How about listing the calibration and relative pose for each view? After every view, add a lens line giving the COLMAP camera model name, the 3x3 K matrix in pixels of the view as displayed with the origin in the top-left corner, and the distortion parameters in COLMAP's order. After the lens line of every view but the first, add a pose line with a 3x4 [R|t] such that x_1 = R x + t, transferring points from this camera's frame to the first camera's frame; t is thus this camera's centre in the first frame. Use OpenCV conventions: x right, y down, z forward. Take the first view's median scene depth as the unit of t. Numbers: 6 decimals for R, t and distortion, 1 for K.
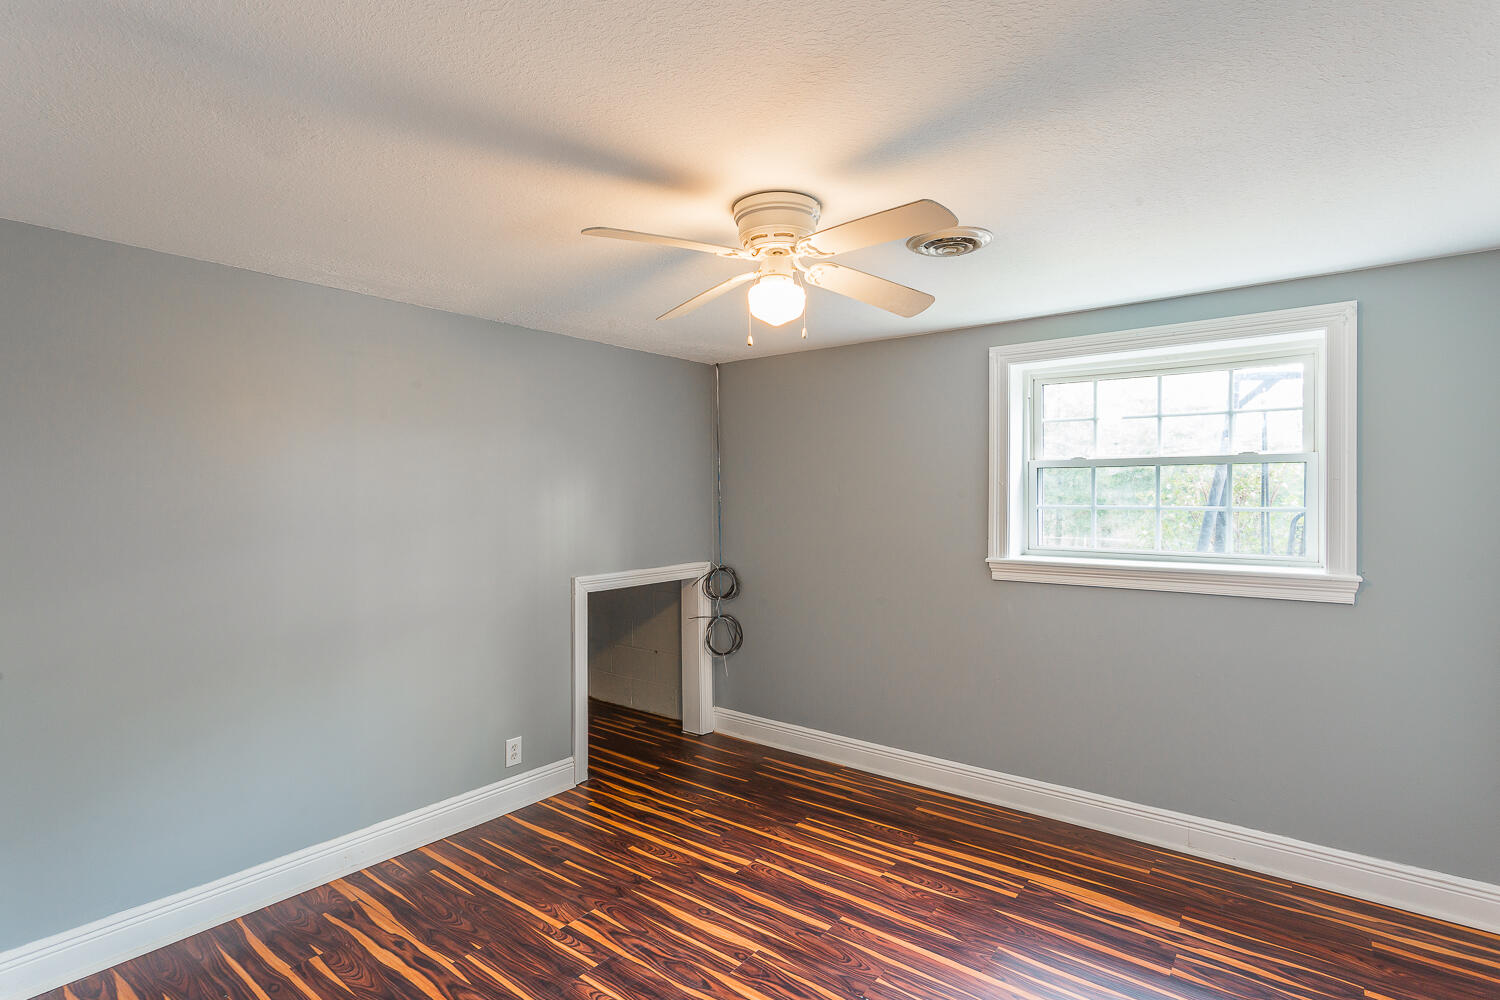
lens RADIAL K [[723.5, 0, 750.0], [0, 723.5, 500.0], [0, 0, 1]] dist [0.001679, 0.000869]
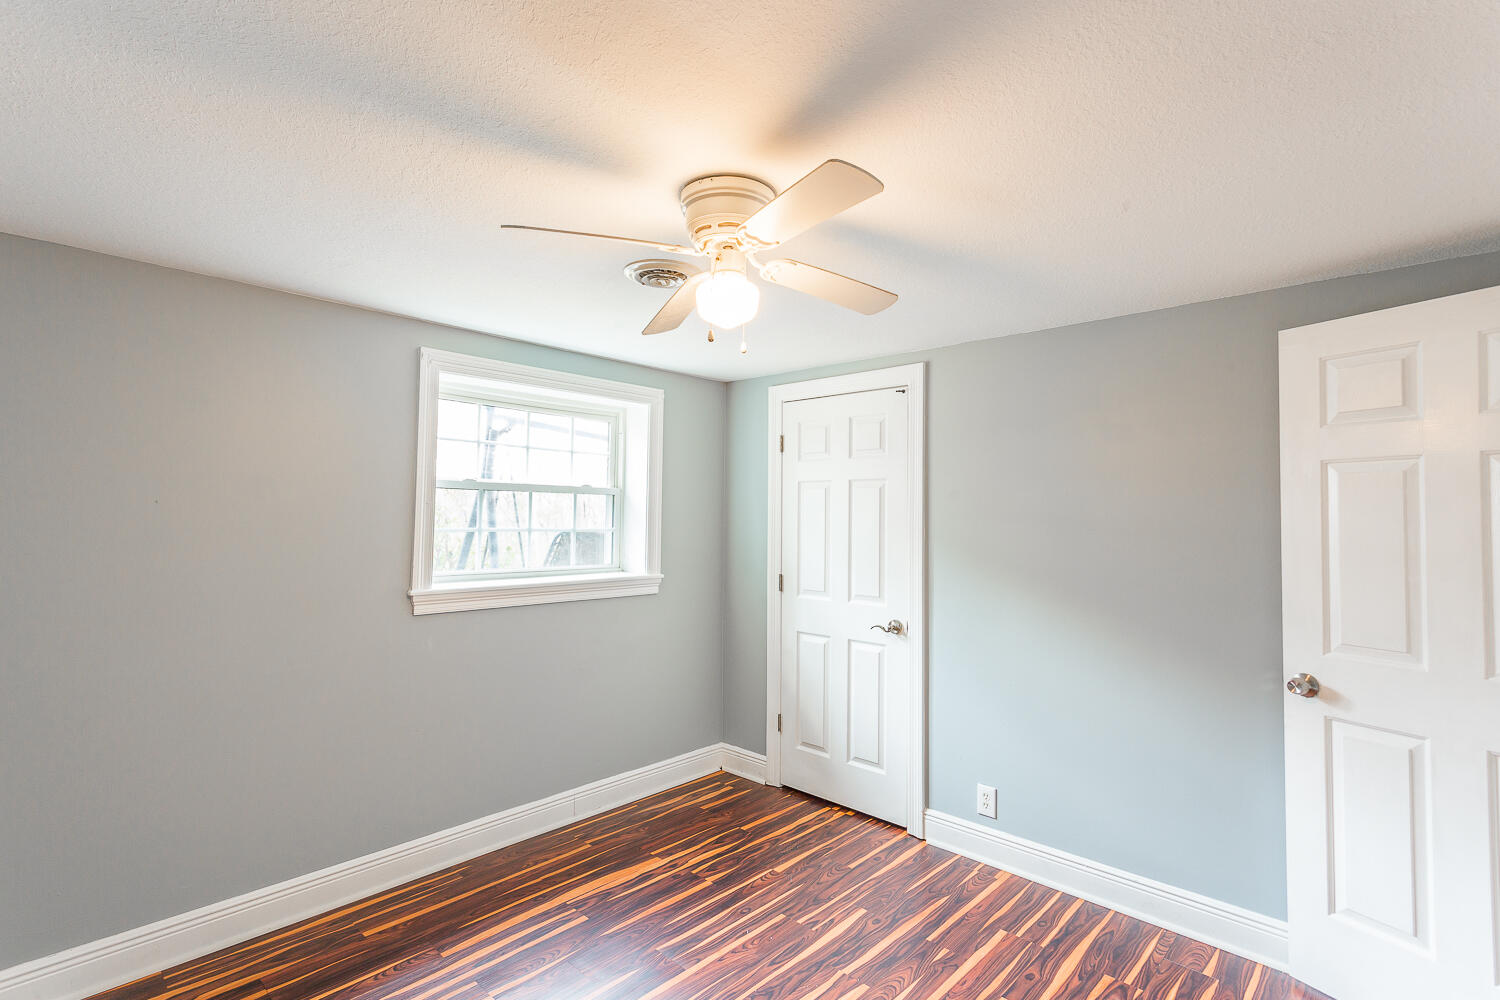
lens RADIAL K [[723.5, 0, 750.0], [0, 723.5, 500.0], [0, 0, 1]] dist [0.001679, 0.000869]
pose [[0.082084, 0.030562, 0.996157, -0.560489], [-0.008055, 0.999517, -0.030002, -0.004268], [-0.996593, -0.005562, 0.082291, 0.613119]]
